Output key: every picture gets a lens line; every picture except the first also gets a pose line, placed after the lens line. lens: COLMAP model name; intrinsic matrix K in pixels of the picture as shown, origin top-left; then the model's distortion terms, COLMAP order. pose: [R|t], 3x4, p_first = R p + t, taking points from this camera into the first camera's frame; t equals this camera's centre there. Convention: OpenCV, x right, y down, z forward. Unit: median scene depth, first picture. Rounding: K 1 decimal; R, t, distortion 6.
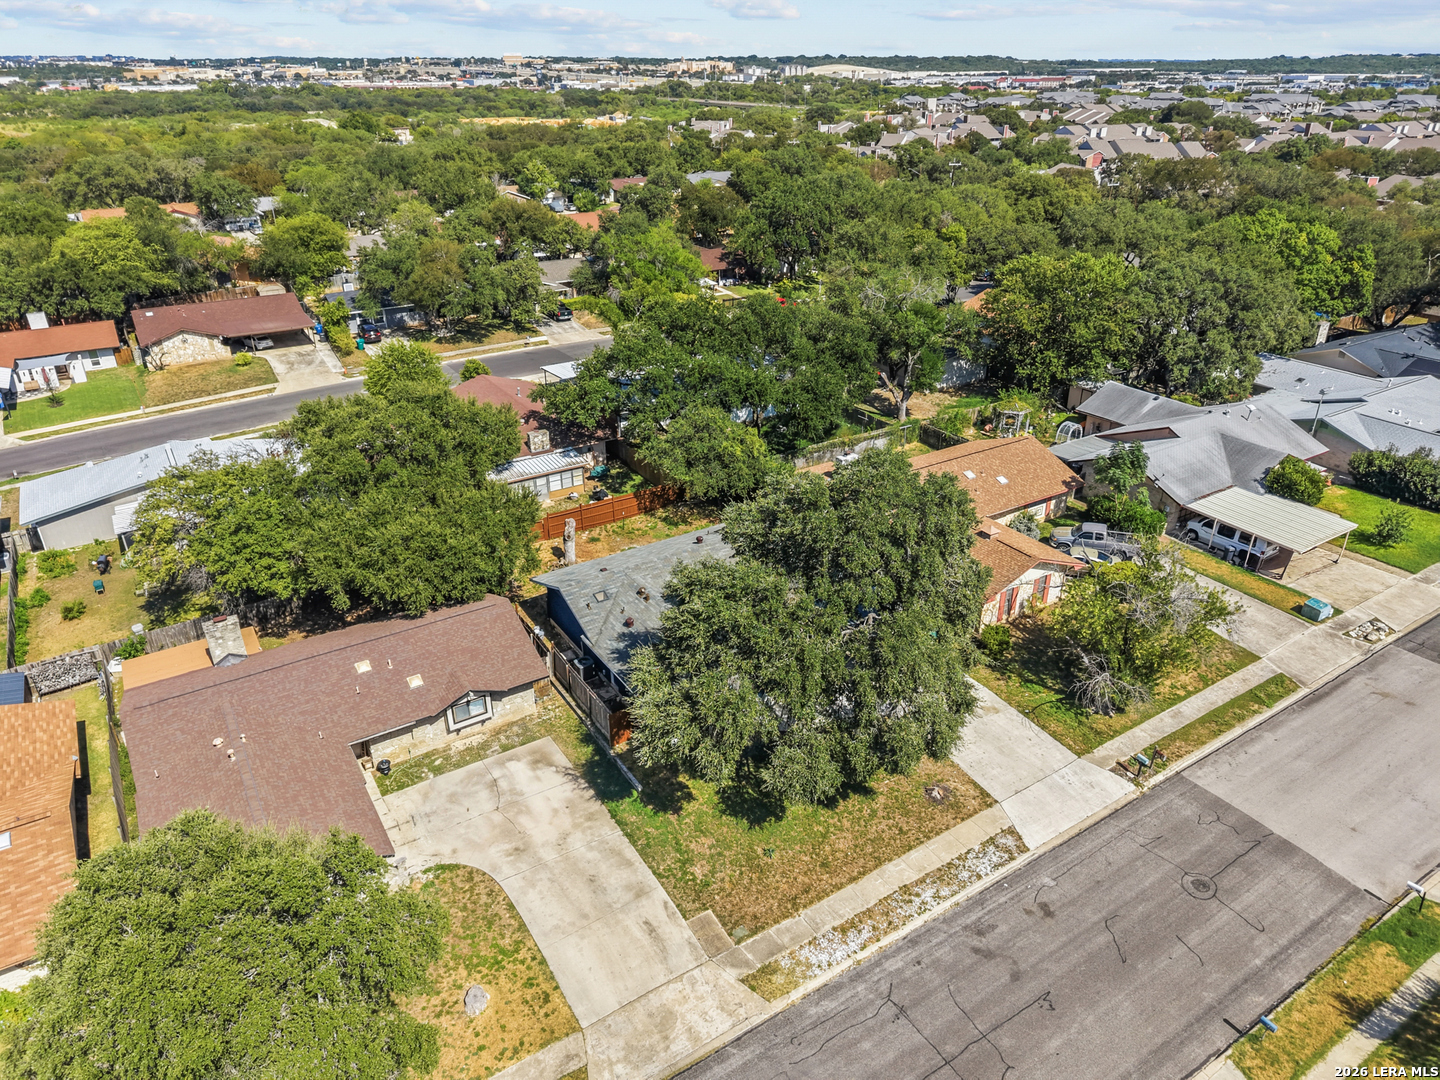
lens RADIAL K [[959.7, 0, 720.0], [0, 959.7, 540.0], [0, 0, 1]] dist [0.039418, -0.037972]
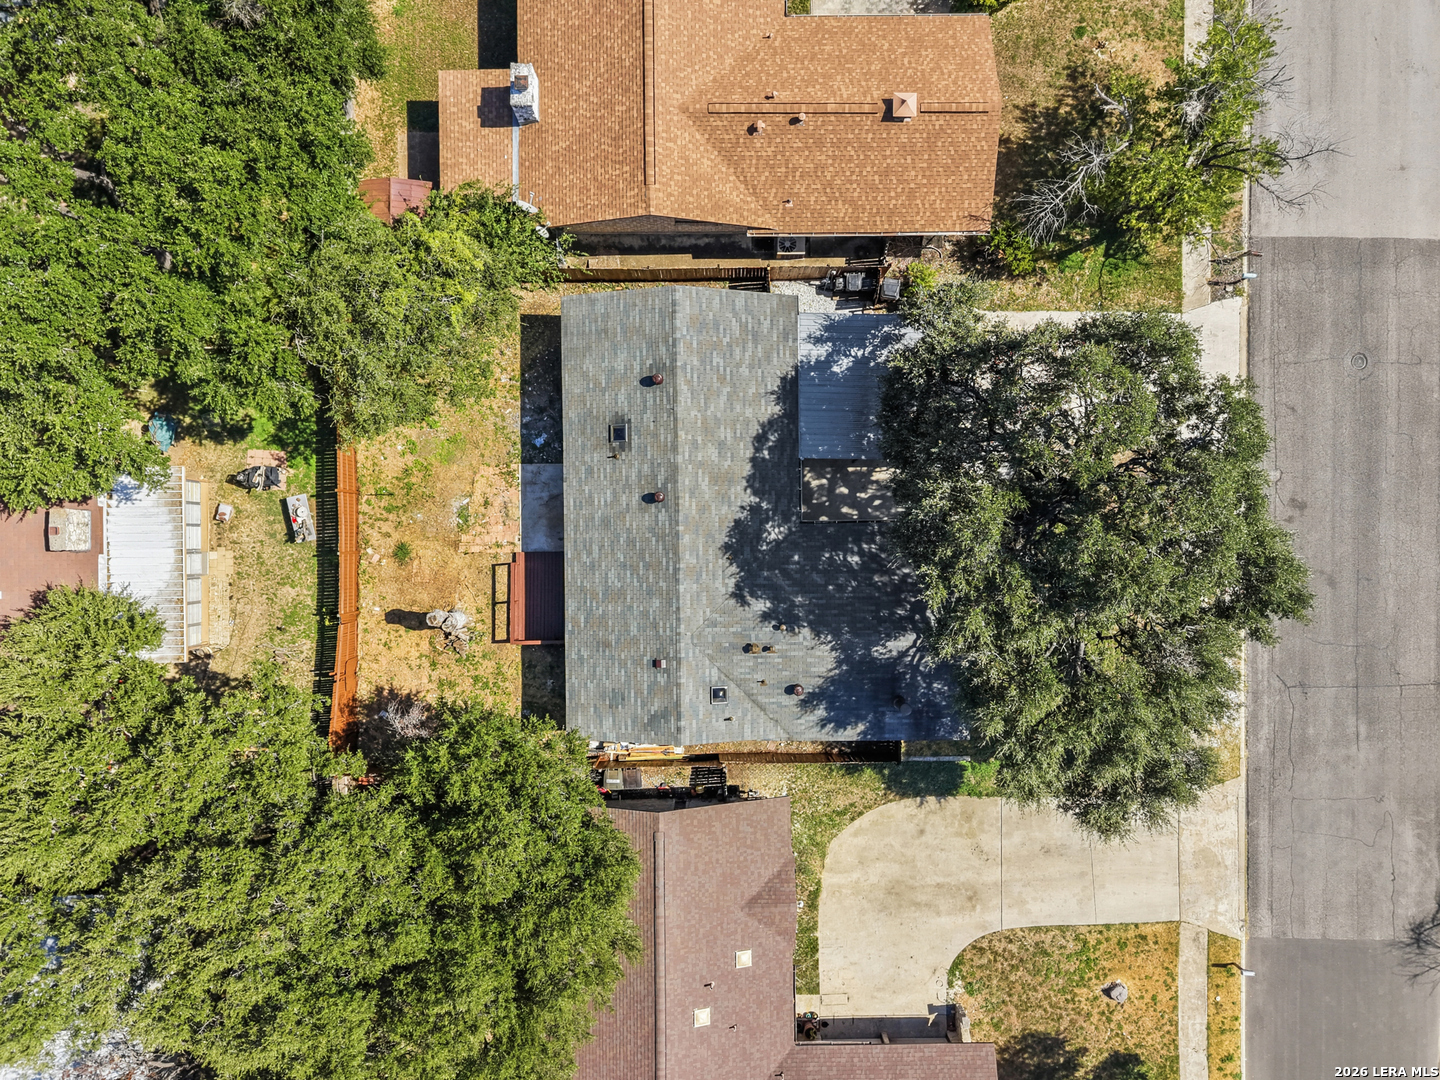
lens RADIAL K [[959.7, 0, 720.0], [0, 959.7, 540.0], [0, 0, 1]] dist [0.039418, -0.037972]
pose [[0.525716, -0.850599, 0.010213, -0.039696], [0.366272, 0.237179, 0.899773, -0.717771], [-0.767768, -0.469284, 0.436239, 0.887307]]
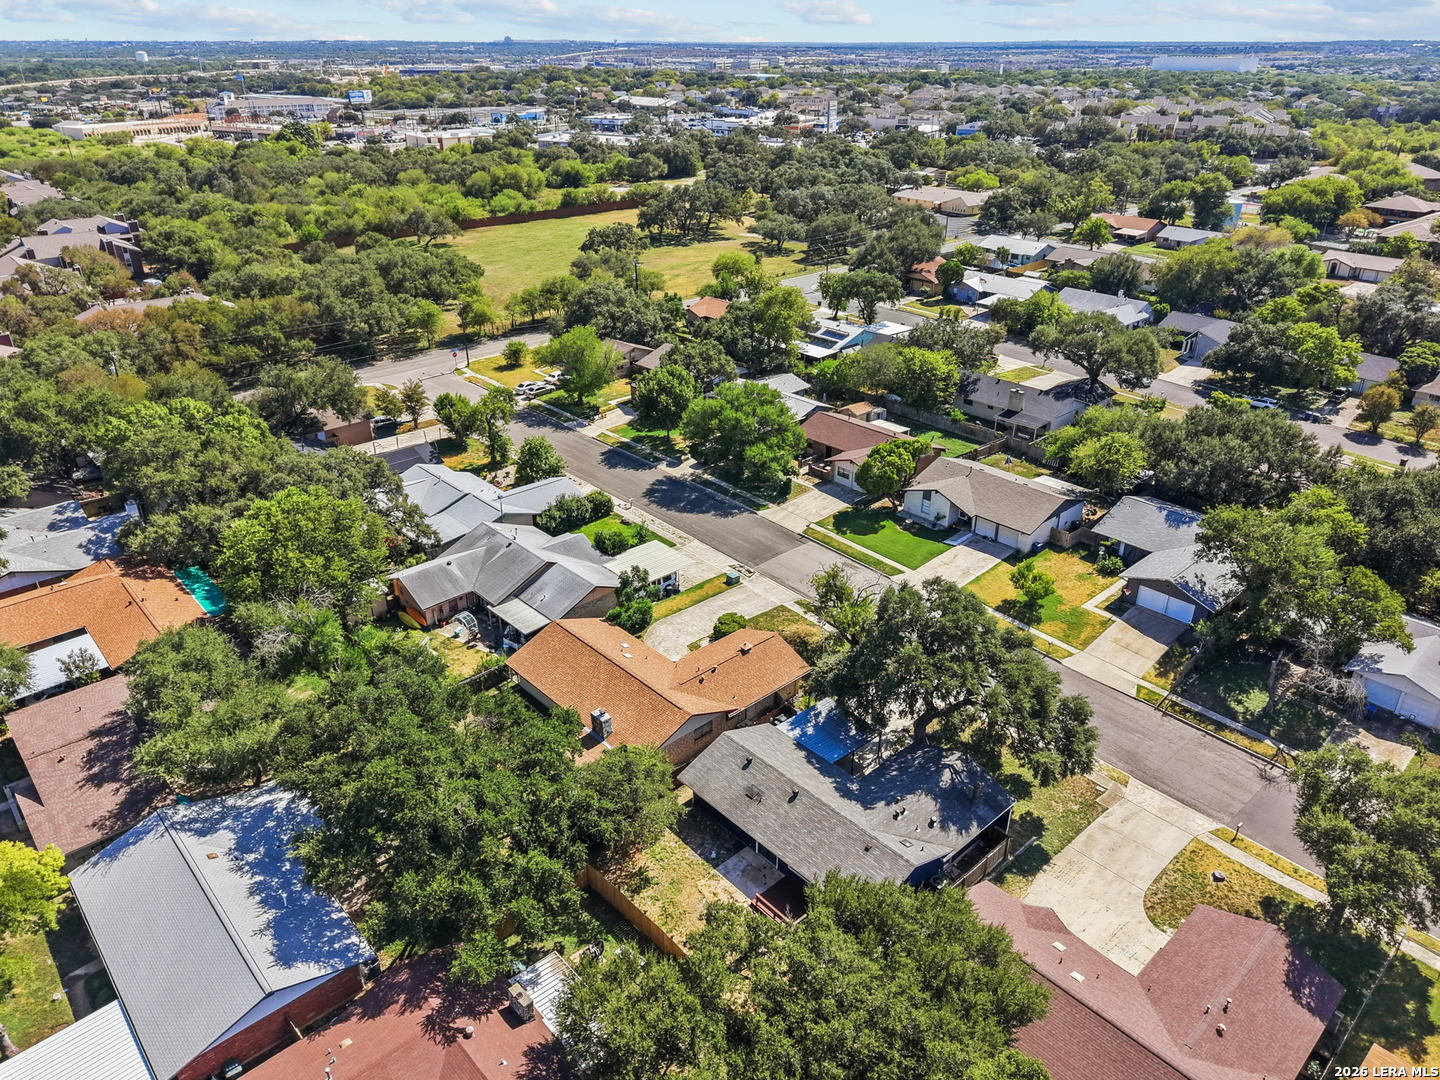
lens RADIAL K [[959.7, 0, 720.0], [0, 959.7, 540.0], [0, 0, 1]] dist [0.039418, -0.037972]
pose [[-0.172875, -0.450673, 0.875790, -1.139548], [0.440347, 0.760000, 0.478011, -1.068349], [-0.881027, 0.468287, 0.067067, 1.123060]]
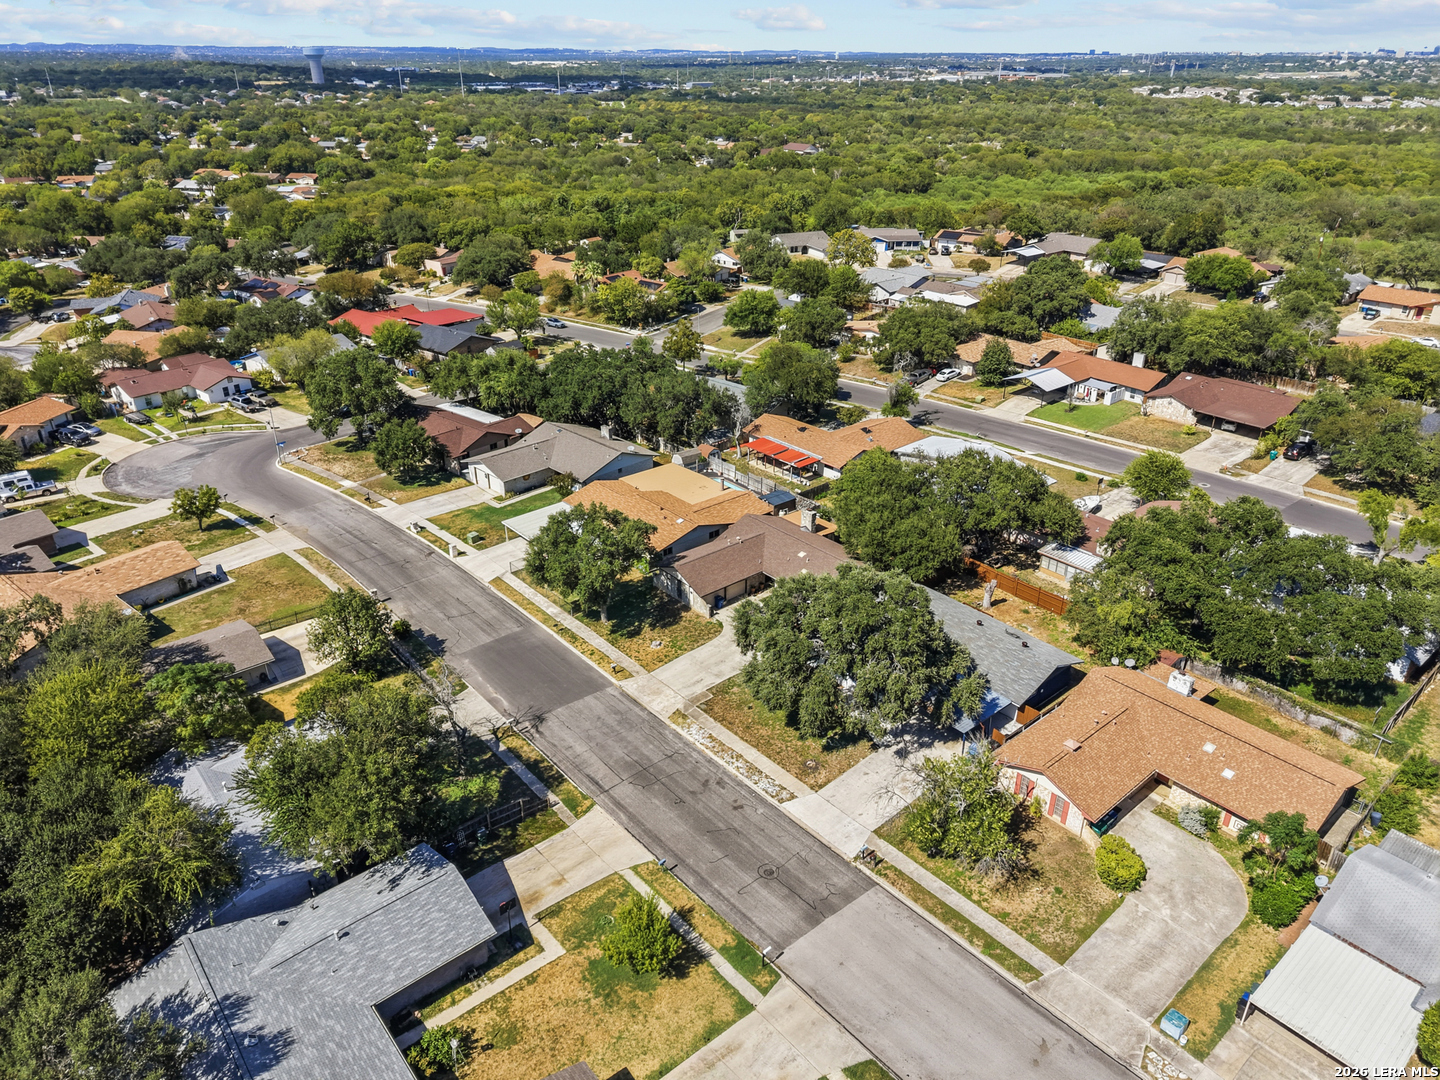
lens RADIAL K [[959.7, 0, 720.0], [0, 959.7, 540.0], [0, 0, 1]] dist [0.039418, -0.037972]
pose [[0.138808, 0.450709, -0.881813, 1.490665], [-0.446662, 0.823213, 0.350448, -0.565934], [0.883870, 0.345227, 0.315583, 0.203807]]
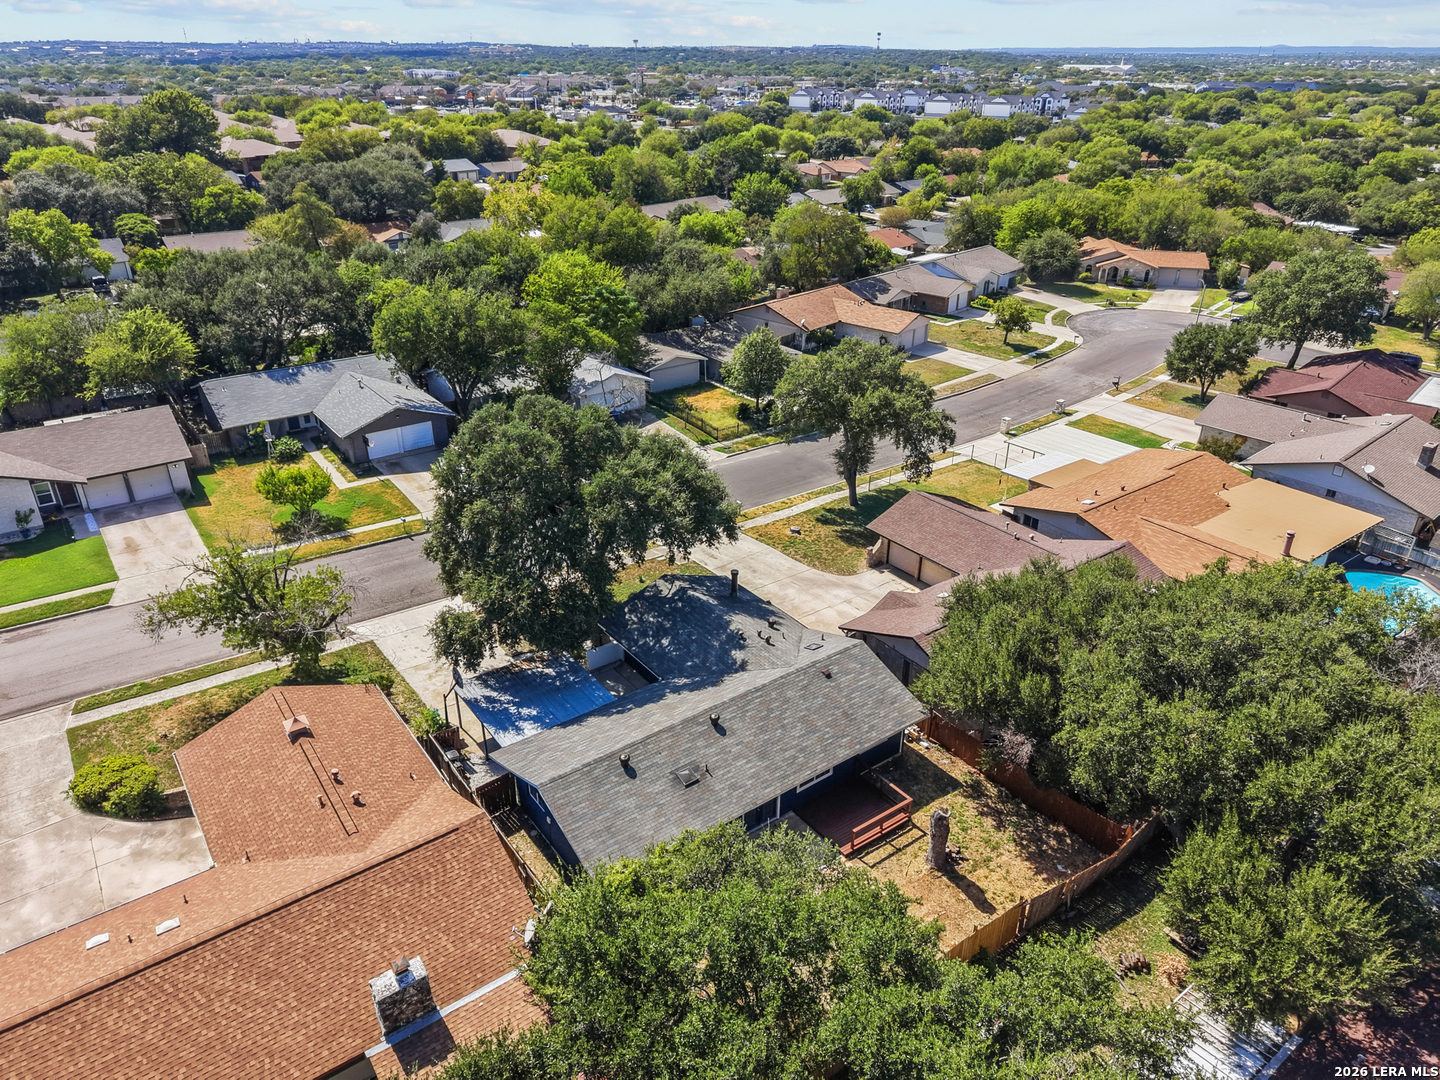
lens RADIAL K [[959.7, 0, 720.0], [0, 959.7, 540.0], [0, 0, 1]] dist [0.039418, -0.037972]
pose [[-0.997415, 0.033646, -0.063486, 0.019979], [-0.031077, 0.594638, 0.803393, -0.851279], [0.064782, 0.803289, -0.592055, 1.713666]]
